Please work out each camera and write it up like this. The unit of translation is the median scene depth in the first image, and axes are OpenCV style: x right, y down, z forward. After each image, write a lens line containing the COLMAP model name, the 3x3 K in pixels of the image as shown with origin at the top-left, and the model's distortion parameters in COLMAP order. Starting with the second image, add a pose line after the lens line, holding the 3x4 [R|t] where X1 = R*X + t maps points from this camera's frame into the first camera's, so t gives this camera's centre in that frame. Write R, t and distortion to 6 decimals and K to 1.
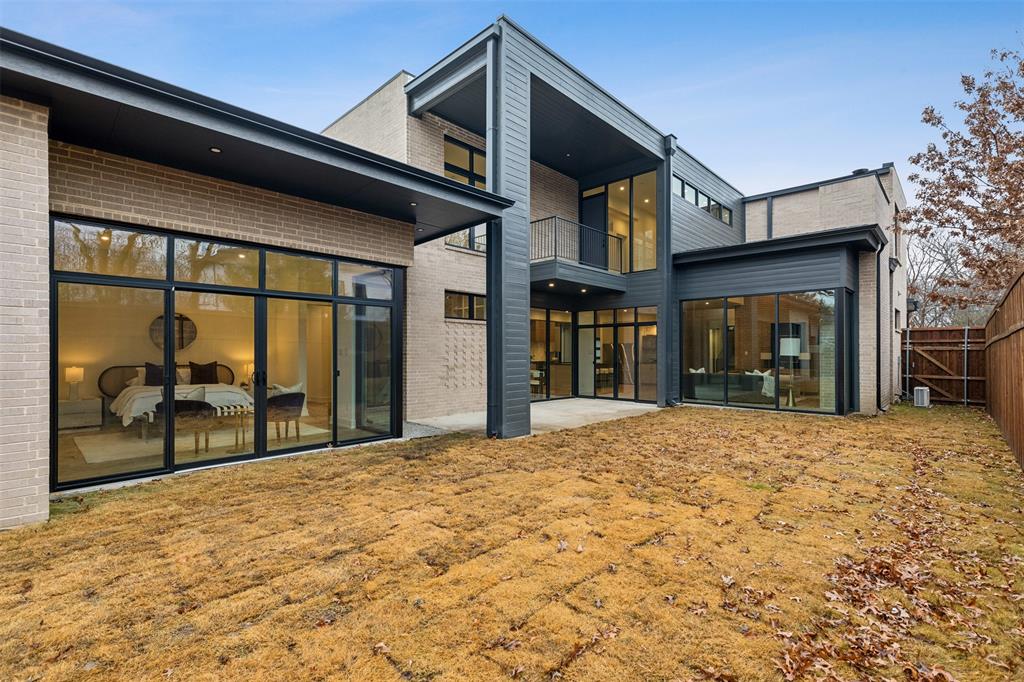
lens RADIAL K [[460.9, 0, 510.6], [0, 460.9, 348.8], [0, 0, 1]] dist [0.008194, -0.001159]
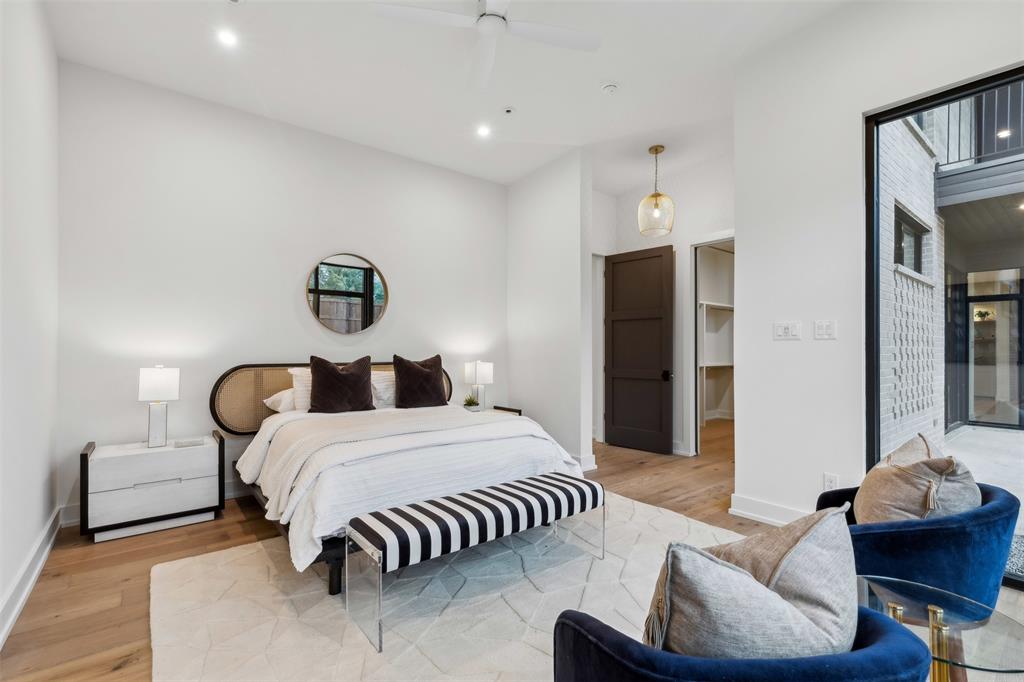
lens RADIAL K [[460.9, 0, 514.0], [0, 460.9, 344.8], [0, 0, 1]] dist [0.008194, -0.001159]
pose [[0.991413, -0.002933, -0.130734, -0.555642], [0.002218, 0.999982, -0.005618, 0.022139], [0.130748, 0.005280, 0.991402, 0.613568]]
